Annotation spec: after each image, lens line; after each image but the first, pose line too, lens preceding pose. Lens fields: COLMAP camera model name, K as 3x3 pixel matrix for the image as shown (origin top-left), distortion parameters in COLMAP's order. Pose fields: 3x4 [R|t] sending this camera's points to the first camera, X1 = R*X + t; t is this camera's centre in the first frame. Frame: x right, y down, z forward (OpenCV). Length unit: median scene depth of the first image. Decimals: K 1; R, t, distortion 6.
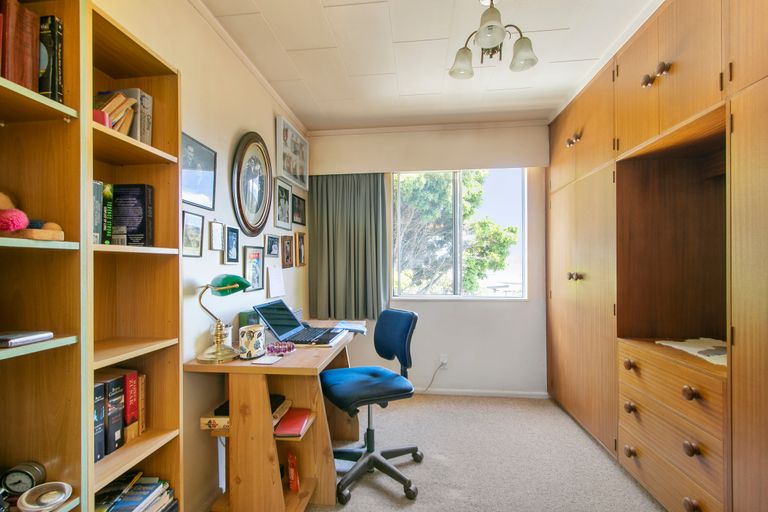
lens RADIAL K [[358.3, 0, 382.9], [0, 358.3, 260.9], [0, 0, 1]] dist [0.008190, -0.004522]
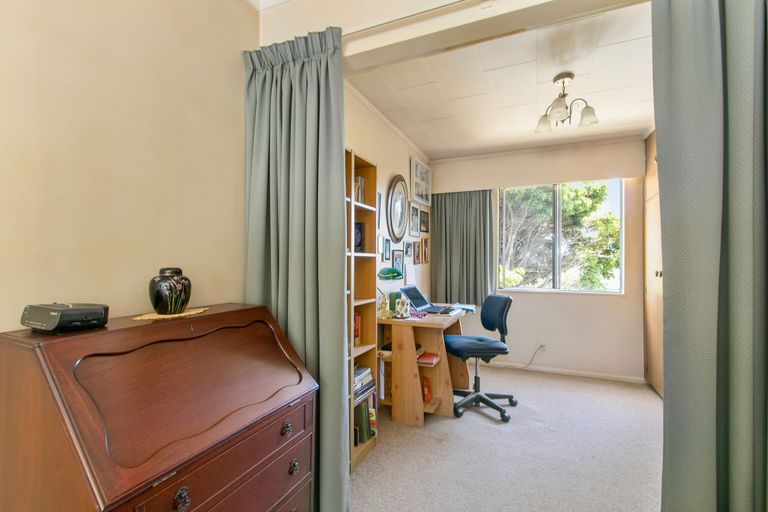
lens RADIAL K [[358.3, 0, 373.2], [0, 358.3, 261.1], [0, 0, 1]] dist [0.008190, -0.004522]
pose [[0.944935, 0.006861, -0.327186, 0.035935], [-0.004205, 0.999952, 0.008824, -0.005795], [0.327231, -0.006962, 0.944919, -0.464700]]
